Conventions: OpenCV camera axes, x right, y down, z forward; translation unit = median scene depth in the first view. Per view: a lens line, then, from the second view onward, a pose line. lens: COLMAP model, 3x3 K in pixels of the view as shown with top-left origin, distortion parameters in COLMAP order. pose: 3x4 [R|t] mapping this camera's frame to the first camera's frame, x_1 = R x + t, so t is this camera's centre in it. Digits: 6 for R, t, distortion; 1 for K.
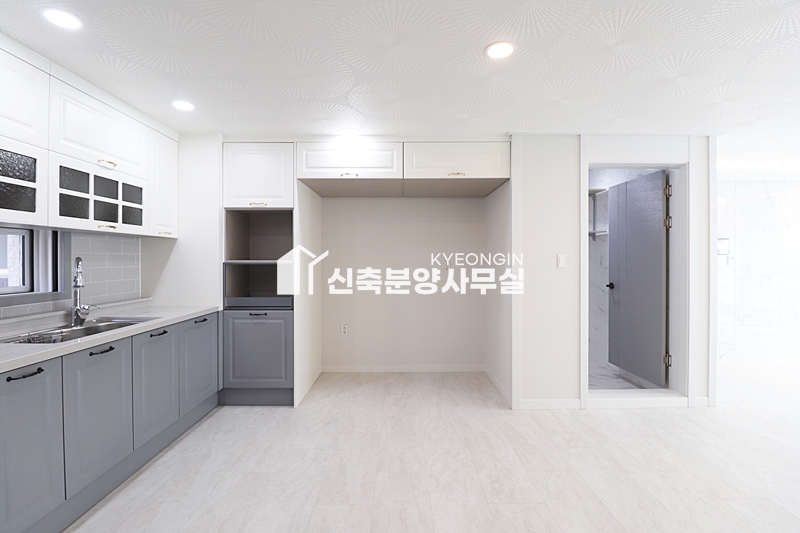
lens RADIAL K [[376.4, 0, 399.7], [0, 376.4, 258.5], [0, 0, 1]] dist [0.001228, -0.016627]
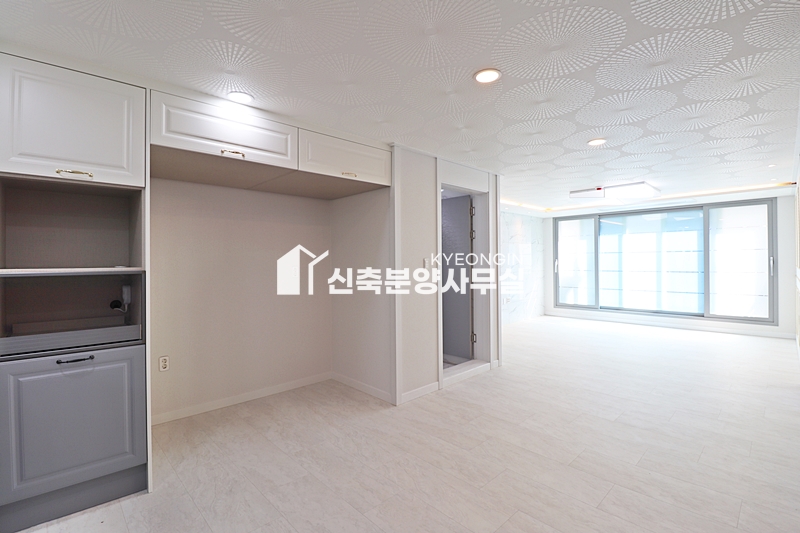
lens RADIAL K [[372.2, 0, 401.4], [0, 372.2, 259.4], [0, 0, 1]] dist [0.000384, -0.015723]
pose [[0.724507, -0.001053, 0.689266, -0.403833], [0.007099, 0.999957, -0.005934, -0.002479], [-0.689231, 0.009192, 0.724484, 0.227467]]
